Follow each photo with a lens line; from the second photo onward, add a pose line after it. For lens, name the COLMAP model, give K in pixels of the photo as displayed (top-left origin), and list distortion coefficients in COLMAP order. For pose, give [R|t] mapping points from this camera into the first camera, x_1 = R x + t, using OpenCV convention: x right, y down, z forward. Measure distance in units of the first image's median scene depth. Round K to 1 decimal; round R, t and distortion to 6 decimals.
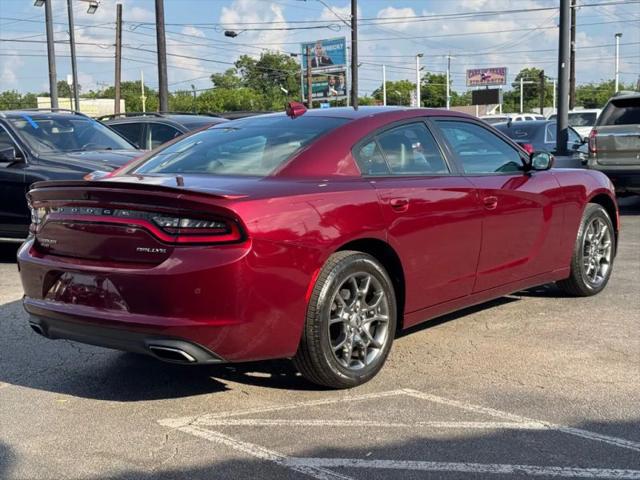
lens RADIAL K [[893.6, 0, 319.7], [0, 893.6, 247.9], [0, 0, 1]] dist [0.182614, -0.353831]
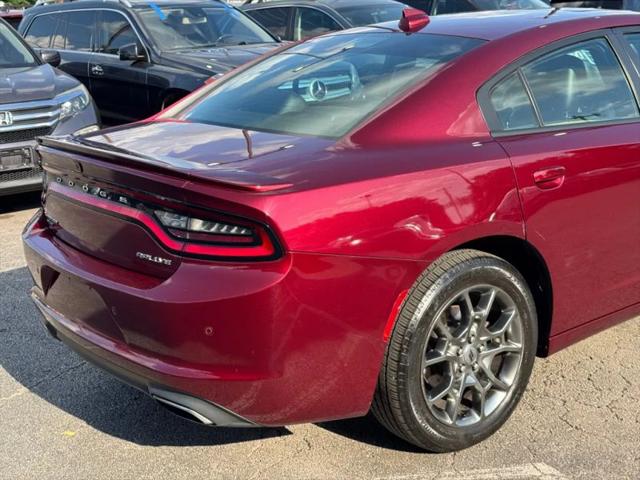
lens RADIAL K [[893.6, 0, 319.7], [0, 893.6, 247.9], [0, 0, 1]] dist [0.182614, -0.353831]
pose [[0.977241, 0.047076, -0.206844, 0.066679], [-0.017020, 0.989322, 0.144748, -0.094338], [0.211449, -0.137934, 0.967607, 0.331408]]
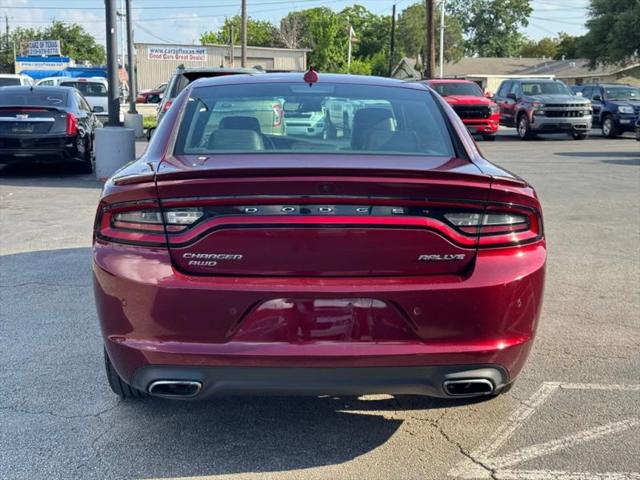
lens RADIAL K [[893.6, 0, 319.7], [0, 893.6, 247.9], [0, 0, 1]] dist [0.182614, -0.353831]
pose [[0.732877, -0.073113, 0.676422, -0.696584], [0.048813, 0.997298, 0.054908, -0.046861], [-0.678608, -0.007222, 0.734465, 0.453436]]
